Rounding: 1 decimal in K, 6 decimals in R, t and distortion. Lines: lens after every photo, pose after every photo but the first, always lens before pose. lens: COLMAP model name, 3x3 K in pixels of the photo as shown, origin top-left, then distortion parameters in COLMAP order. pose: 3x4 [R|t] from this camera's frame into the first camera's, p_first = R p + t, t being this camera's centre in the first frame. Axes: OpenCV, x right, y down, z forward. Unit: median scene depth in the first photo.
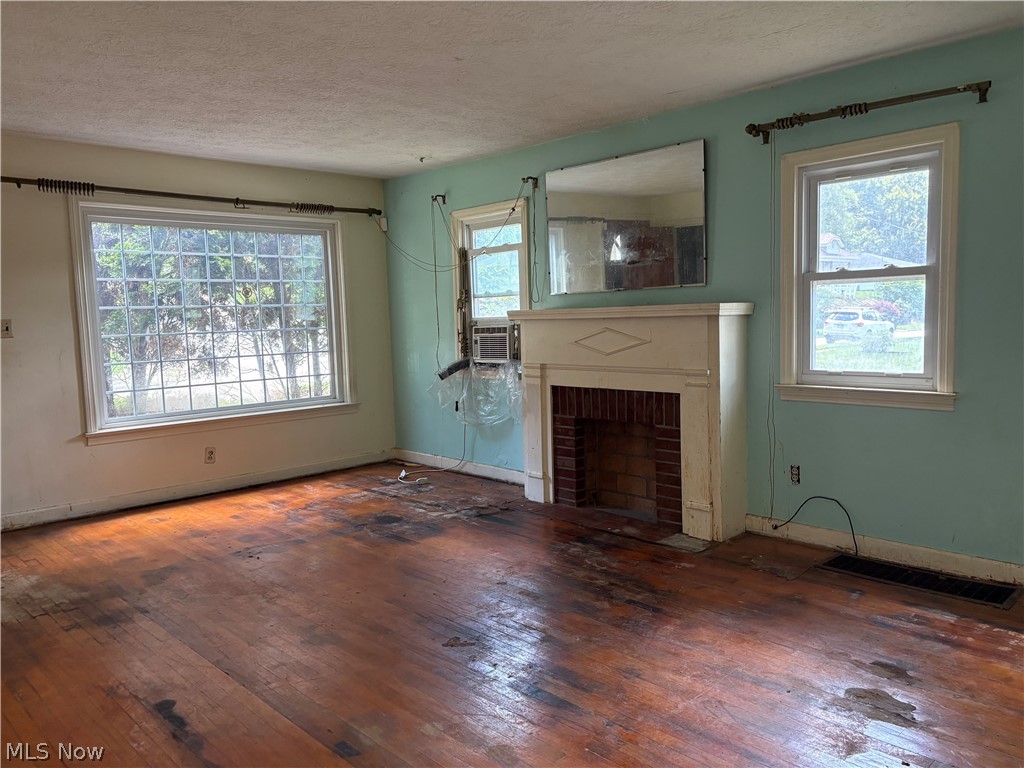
lens RADIAL K [[773.1, 0, 511.0], [0, 773.1, 386.5], [0, 0, 1]] dist [0.031710, -0.016135]
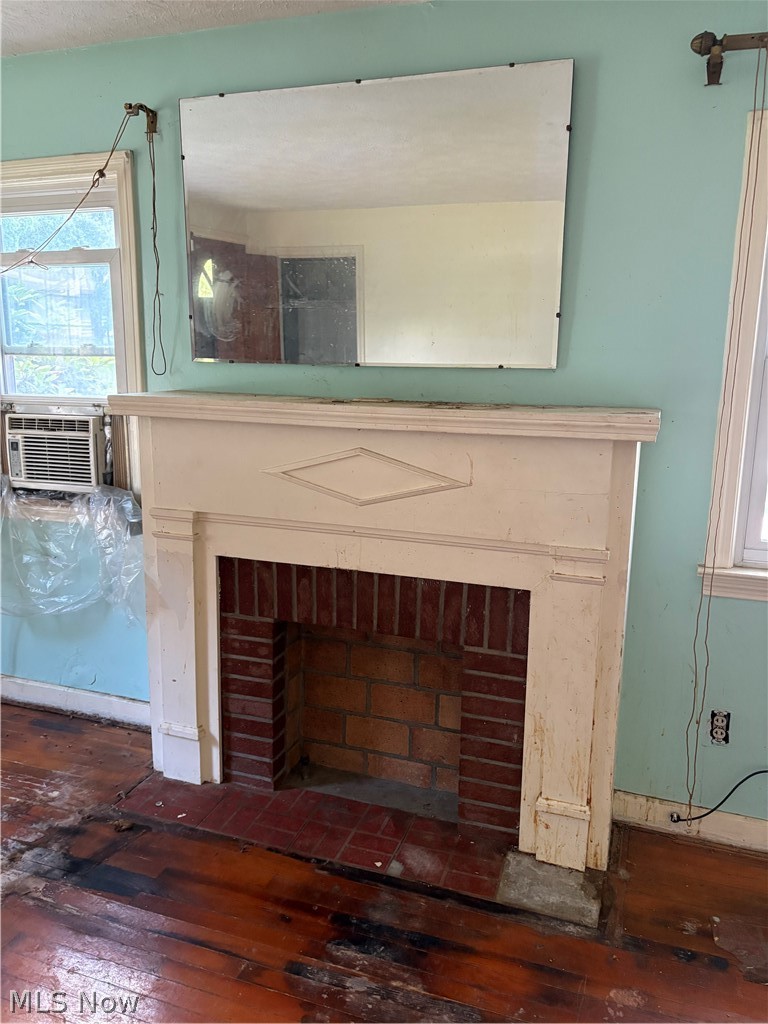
lens RADIAL K [[773.1, 0, 390.4], [0, 773.1, 506.4], [0, 0, 1]] dist [0.031710, -0.016135]
pose [[0.887741, -0.043597, 0.458275, -0.072818], [-0.000481, 0.995417, 0.095629, -0.078870], [-0.460343, -0.085114, 0.883651, 0.523565]]
